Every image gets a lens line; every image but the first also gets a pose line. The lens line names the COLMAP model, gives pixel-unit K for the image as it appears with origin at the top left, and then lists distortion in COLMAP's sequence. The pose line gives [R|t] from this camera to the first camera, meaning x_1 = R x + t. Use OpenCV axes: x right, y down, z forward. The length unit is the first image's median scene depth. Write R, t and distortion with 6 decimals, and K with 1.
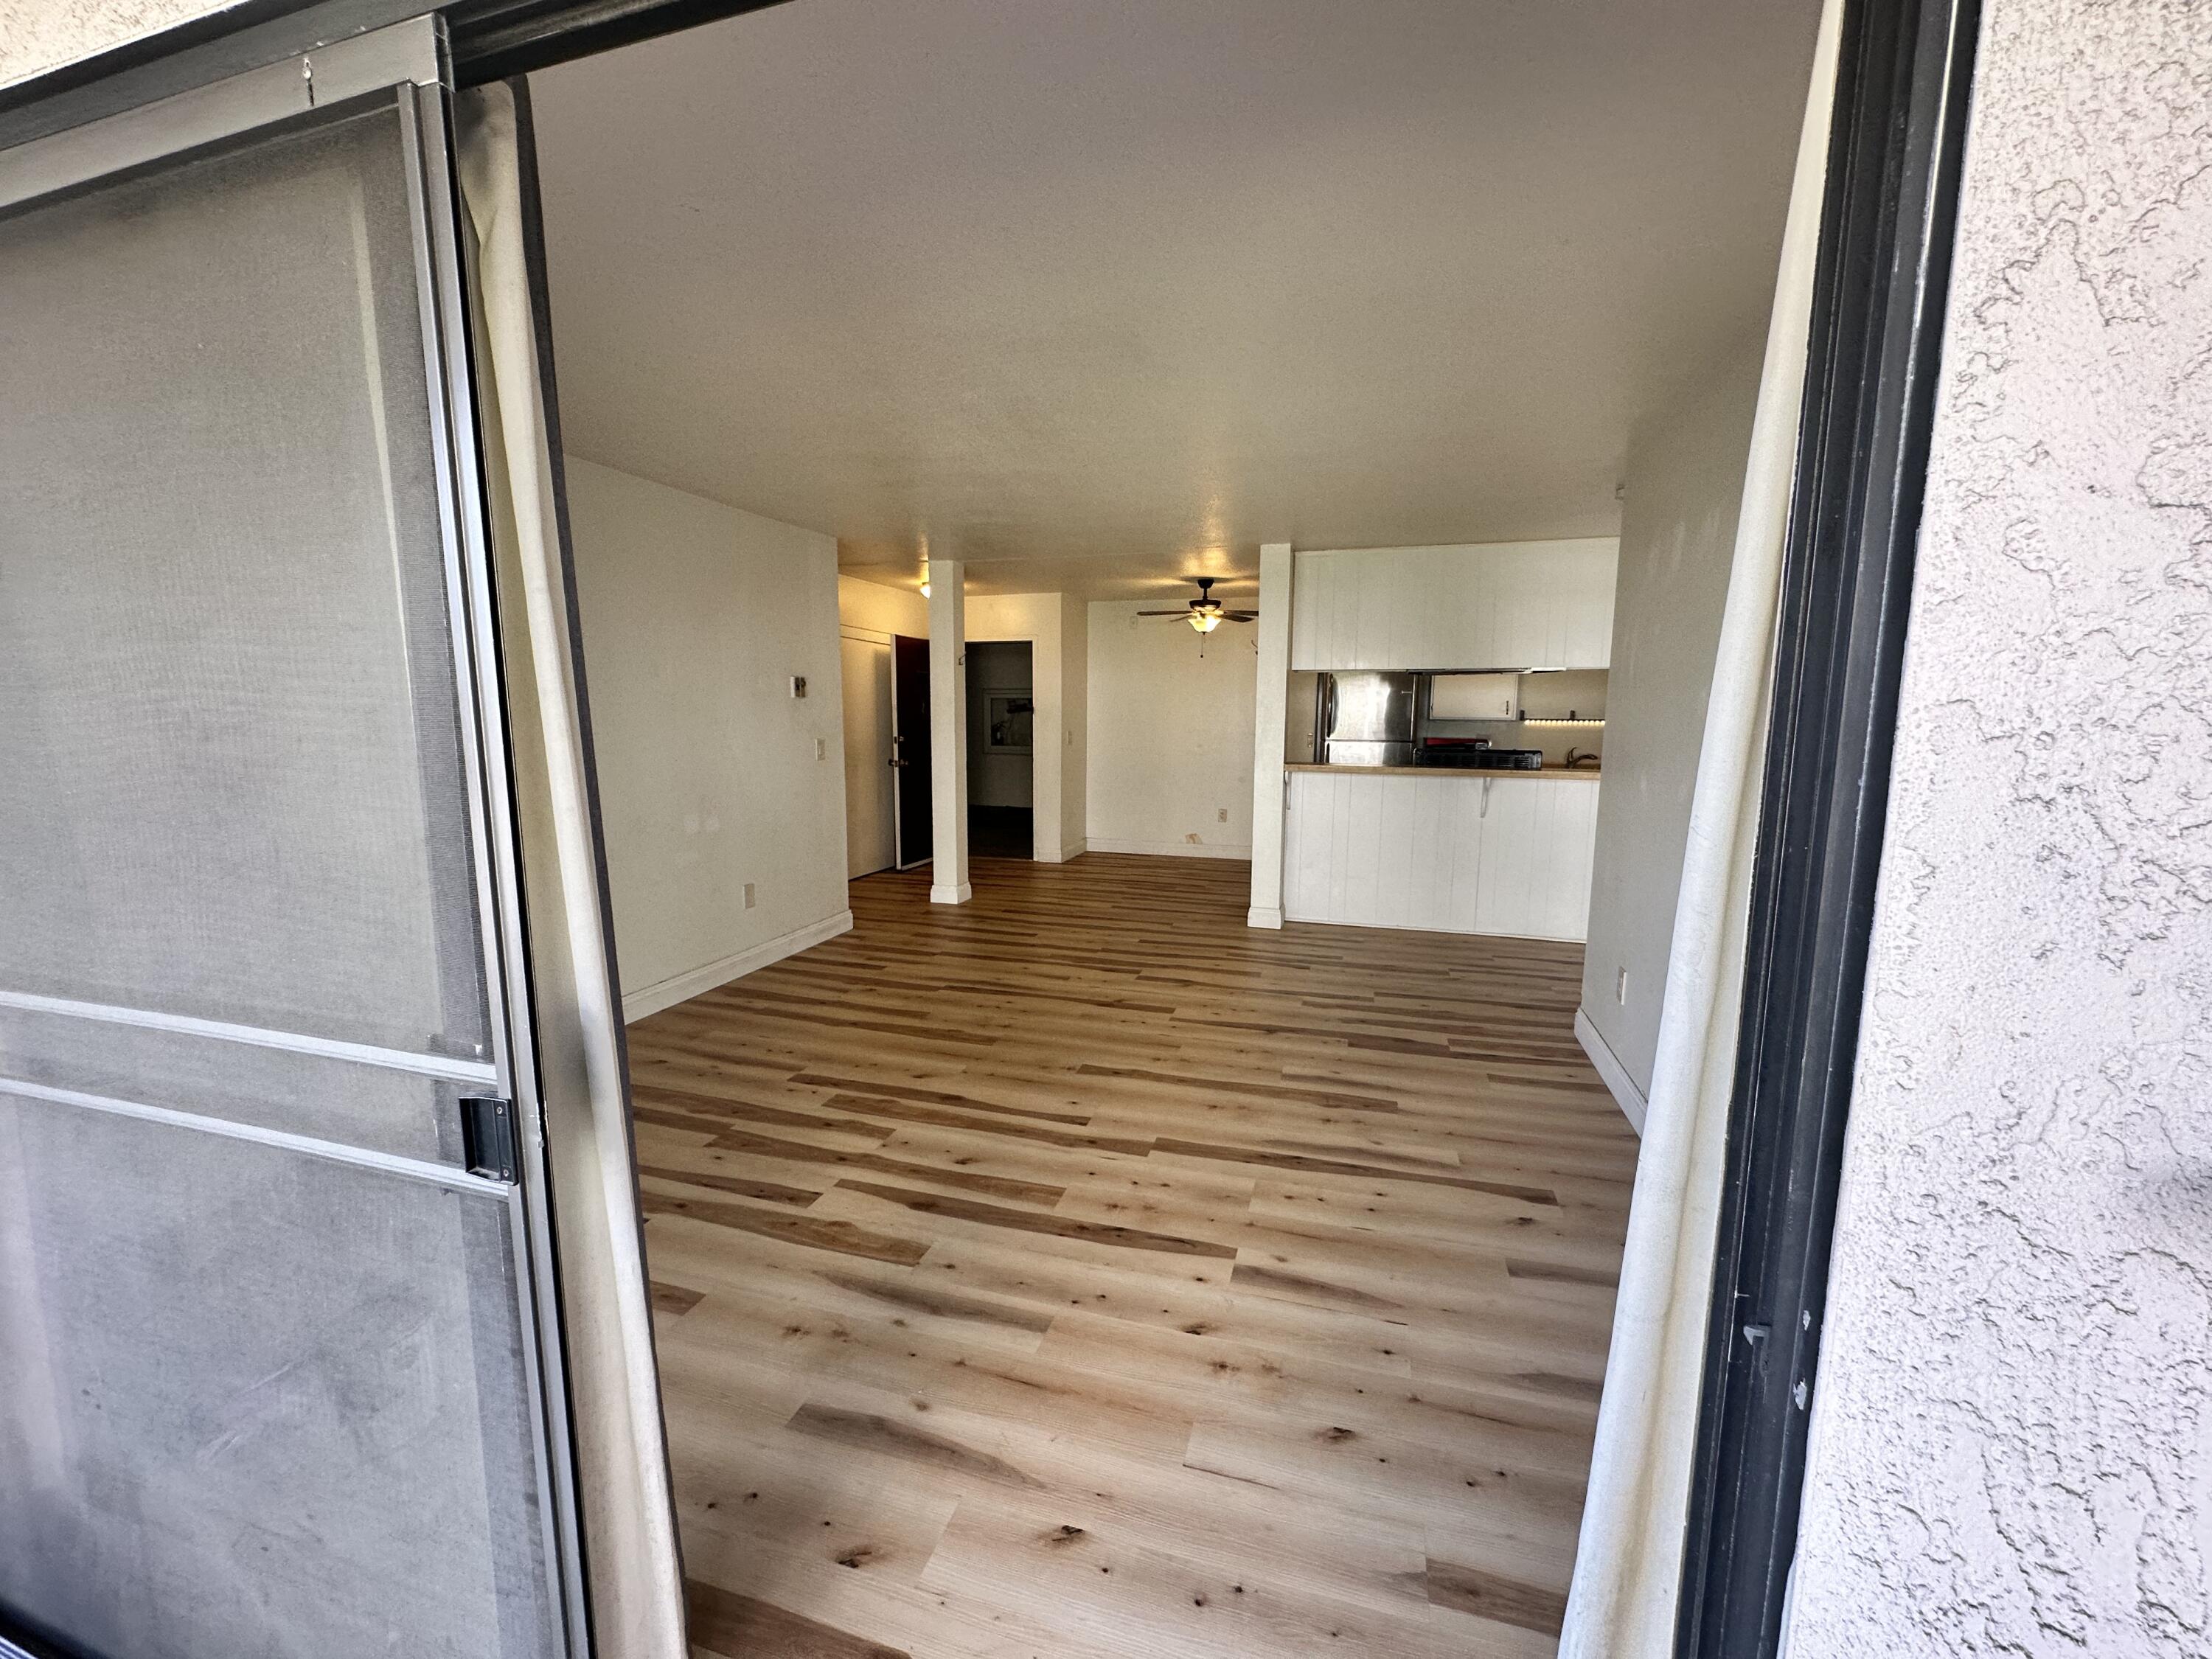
lens RADIAL K [[878.9, 0, 1106.0], [0, 878.9, 825.2], [0, 0, 1]] dist [-0.001178, 0.000263]
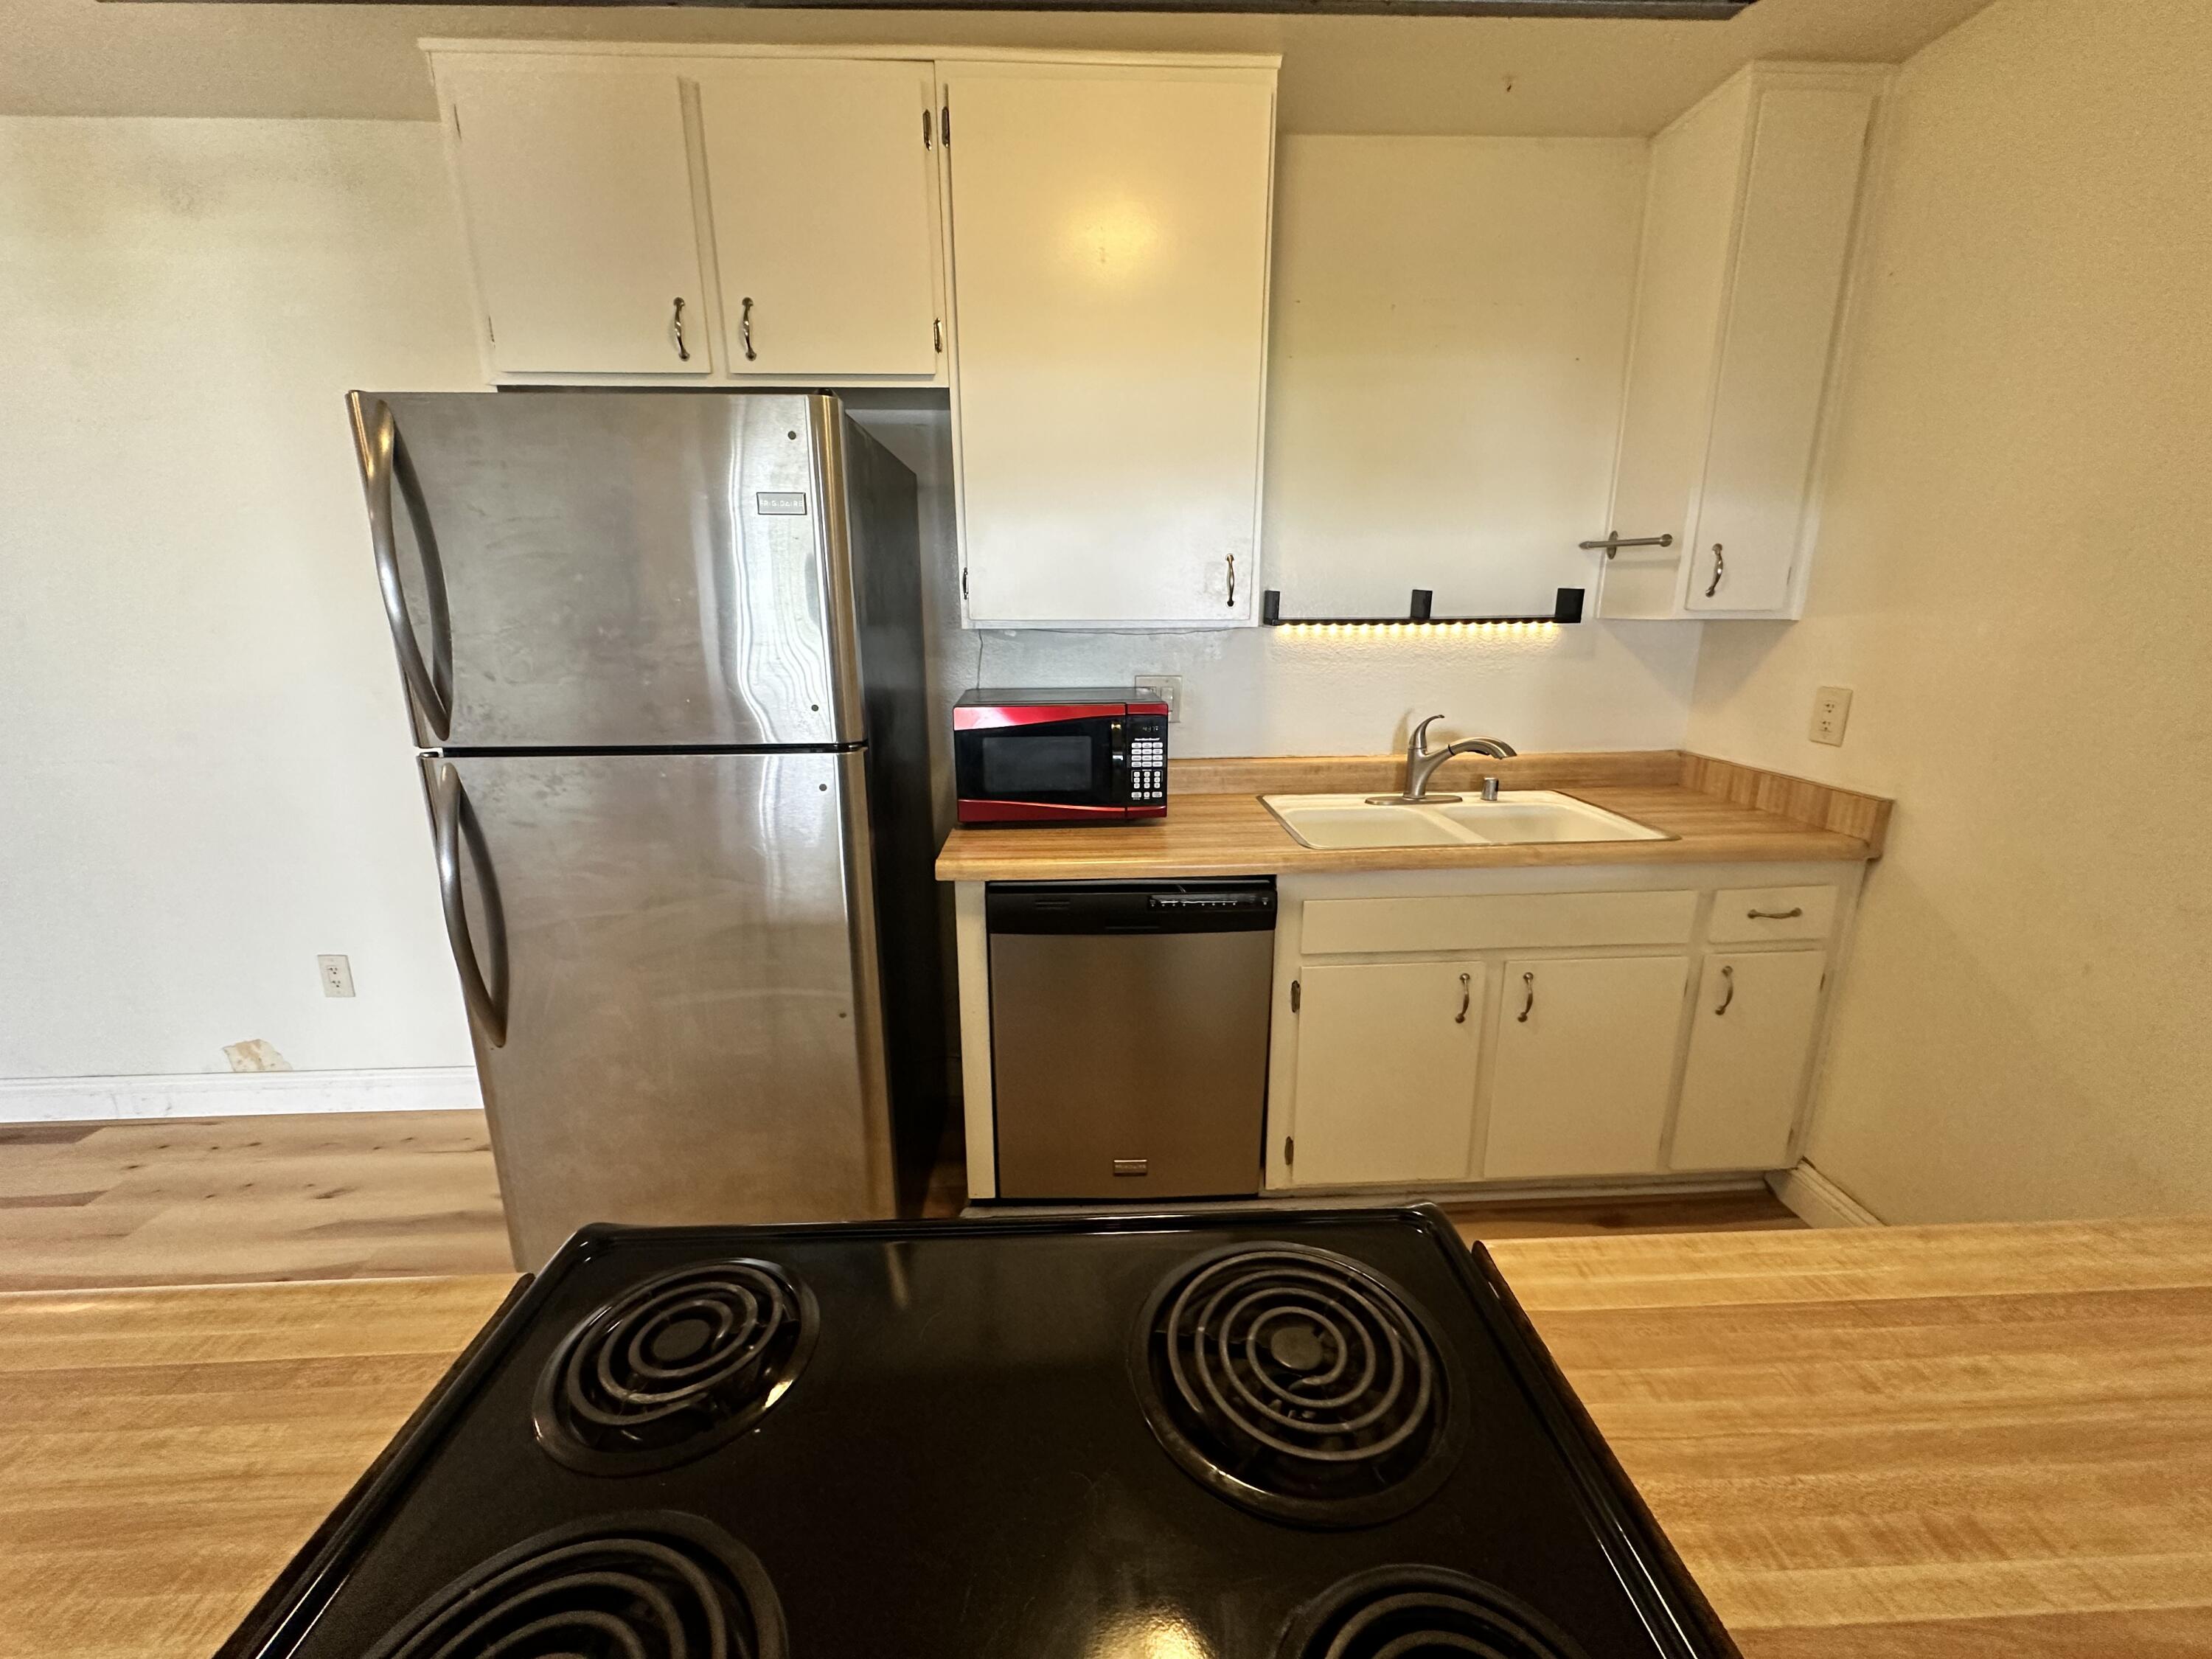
lens RADIAL K [[878.9, 0, 1106.0], [0, 878.9, 825.2], [0, 0, 1]] dist [-0.001178, 0.000263]
pose [[0.944173, -0.091041, 0.316621, 0.640793], [0.054531, 0.990989, 0.122337, -0.184123], [-0.324905, -0.098242, 0.940630, 1.464633]]
